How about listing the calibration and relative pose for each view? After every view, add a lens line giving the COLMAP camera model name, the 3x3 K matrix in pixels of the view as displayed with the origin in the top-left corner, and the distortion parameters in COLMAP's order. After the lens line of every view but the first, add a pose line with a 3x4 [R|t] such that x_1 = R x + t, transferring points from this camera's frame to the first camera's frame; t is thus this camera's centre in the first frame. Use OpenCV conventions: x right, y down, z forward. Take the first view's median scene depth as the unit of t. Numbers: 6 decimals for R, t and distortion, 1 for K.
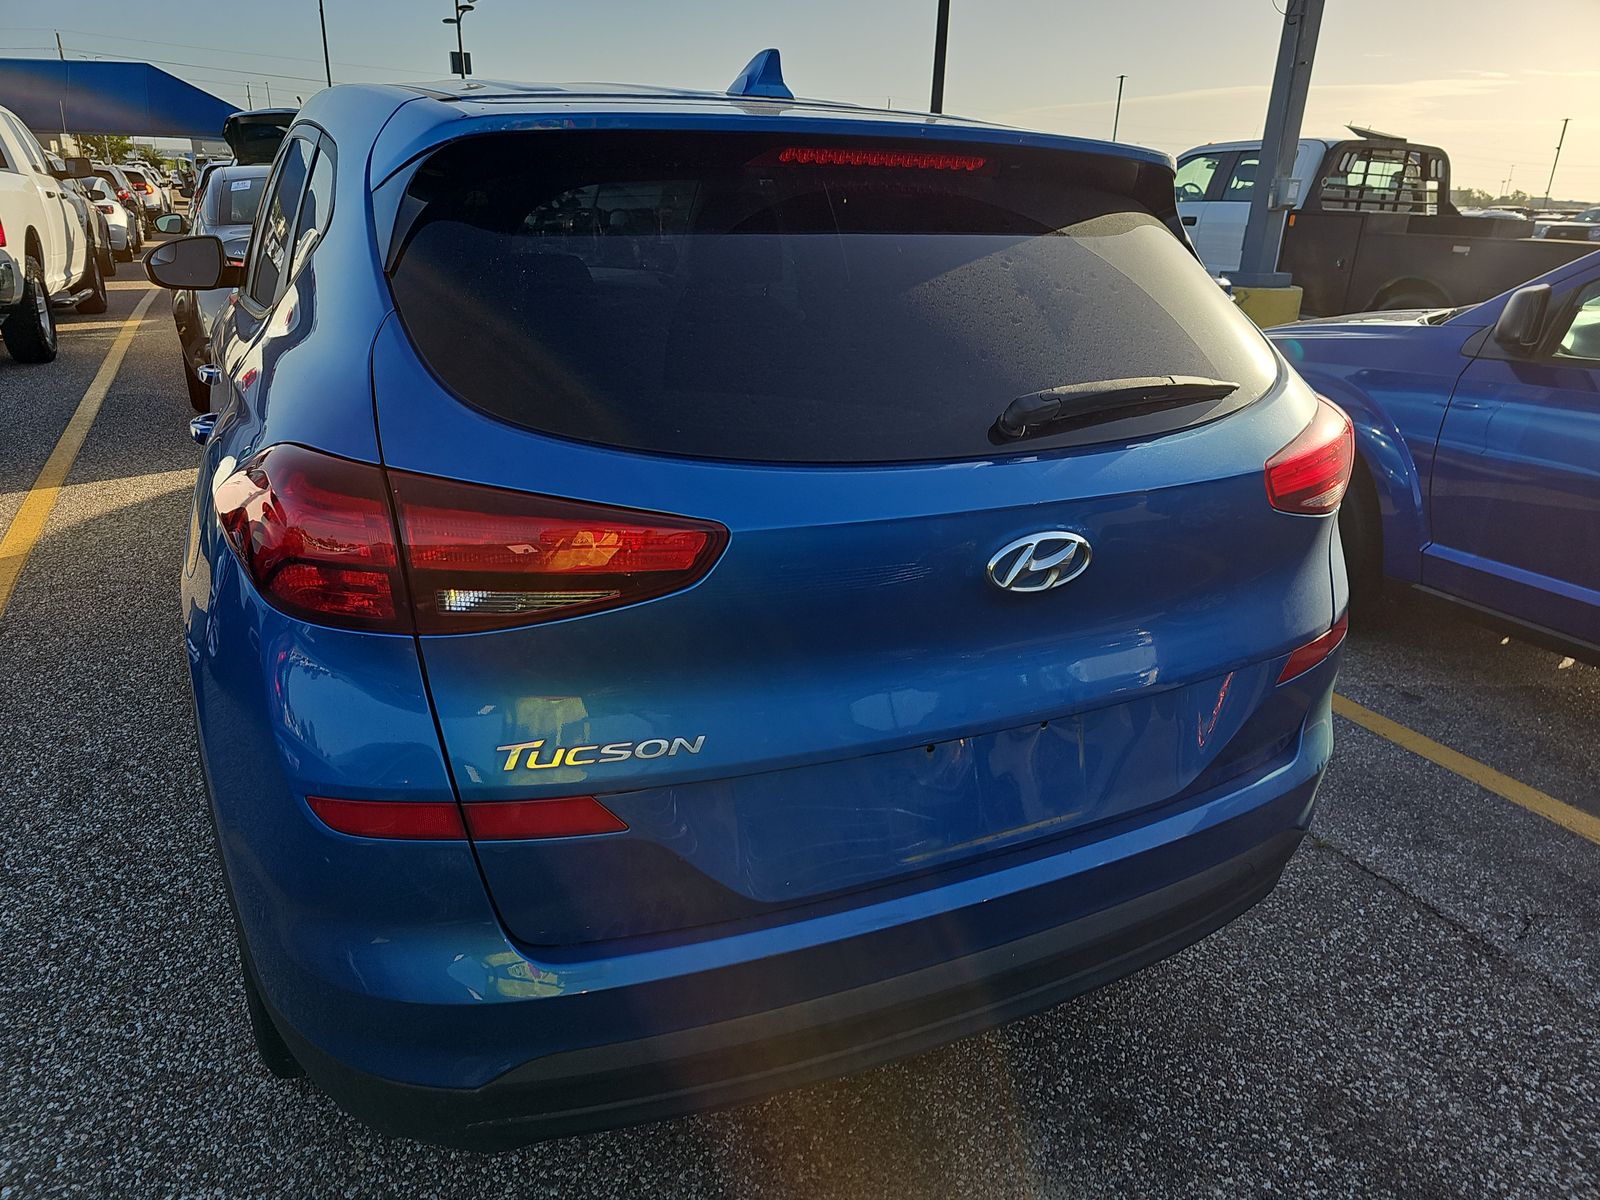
lens RADIAL K [[1080.4, 0, 801.9], [0, 1080.4, 613.8], [0, 0, 1]] dist [0.025009, -0.029173]
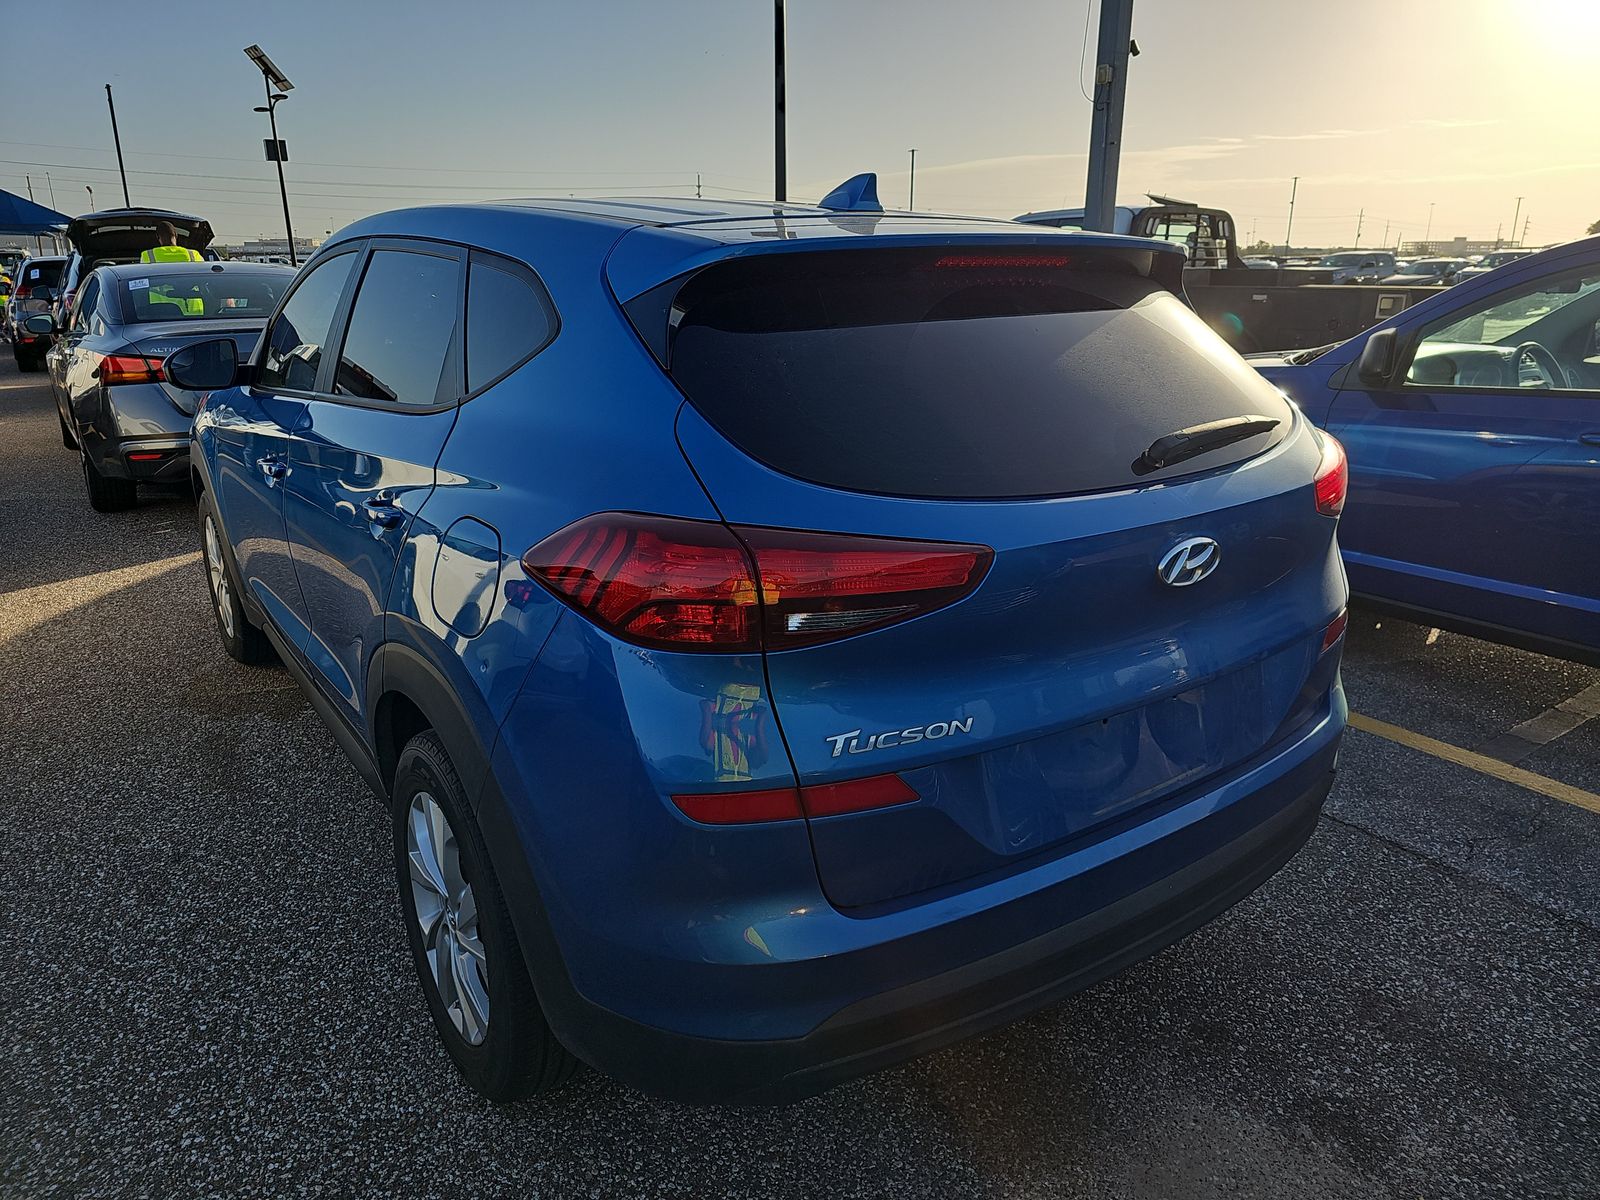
lens RADIAL K [[1080.4, 0, 805.3], [0, 1080.4, 583.6], [0, 0, 1]] dist [0.025009, -0.029173]
pose [[0.985098, -0.078952, 0.152804, -0.279202], [0.091075, 0.993089, -0.074027, 0.020866], [-0.145904, 0.086841, 0.985480, -0.135396]]
